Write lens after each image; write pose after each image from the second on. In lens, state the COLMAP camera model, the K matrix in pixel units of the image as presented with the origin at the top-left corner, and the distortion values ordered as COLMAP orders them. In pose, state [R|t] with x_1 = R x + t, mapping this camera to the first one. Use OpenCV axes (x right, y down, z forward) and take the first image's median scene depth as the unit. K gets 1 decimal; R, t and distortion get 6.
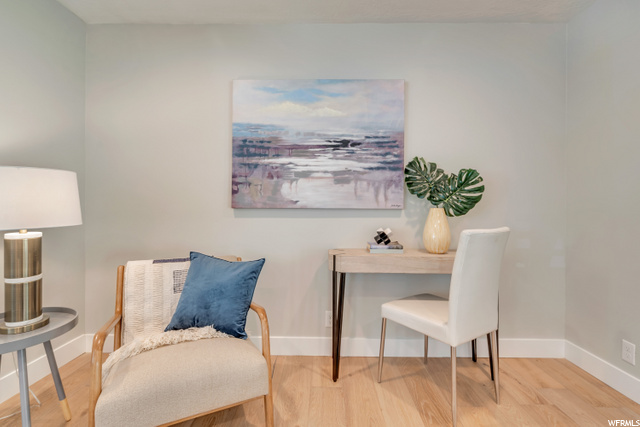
lens RADIAL K [[299.4, 0, 320.9], [0, 299.4, 204.3], [0, 0, 1]] dist [-0.001910, -0.000225]
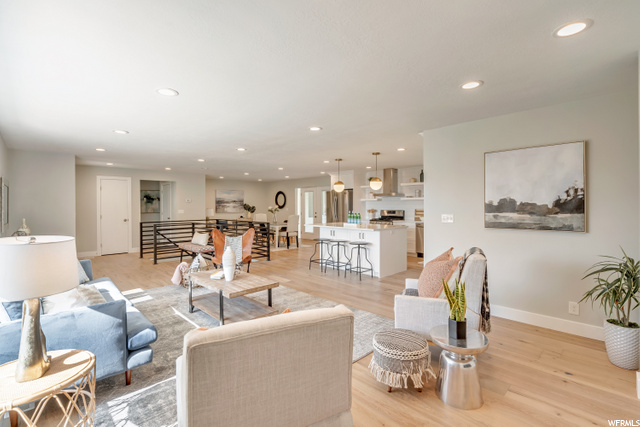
lens RADIAL K [[299.4, 0, 320.9], [0, 299.4, 204.3], [0, 0, 1]] dist [-0.001910, -0.000225]
pose [[0.709156, -0.008560, 0.705000, -2.882123], [0.005487, 0.999963, 0.006621, -0.172854], [-0.705030, -0.000827, 0.709177, -4.395613]]
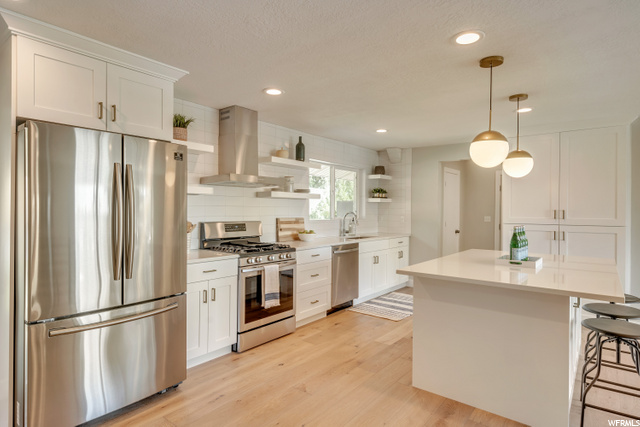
lens RADIAL K [[356.9, 0, 320.0], [0, 356.9, 213.5], [0, 0, 1]] dist [-0.001113, -0.000085]
pose [[-0.790488, -0.019023, 0.612181, -0.712786], [-0.015802, 0.999818, 0.010664, -0.127507], [-0.612273, -0.001244, -0.790645, -0.923144]]
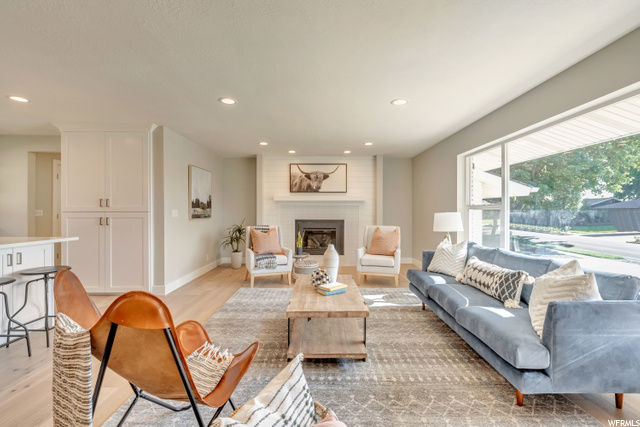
lens RADIAL K [[290.3, 0, 320.0], [0, 290.3, 213.5], [0, 0, 1]] dist [-0.001127, -0.000006]
pose [[-0.999979, -0.006160, -0.002246, -1.977869], [-0.006165, 0.999978, 0.002244, -0.064493], [0.002232, 0.002258, -0.999995, -1.452595]]
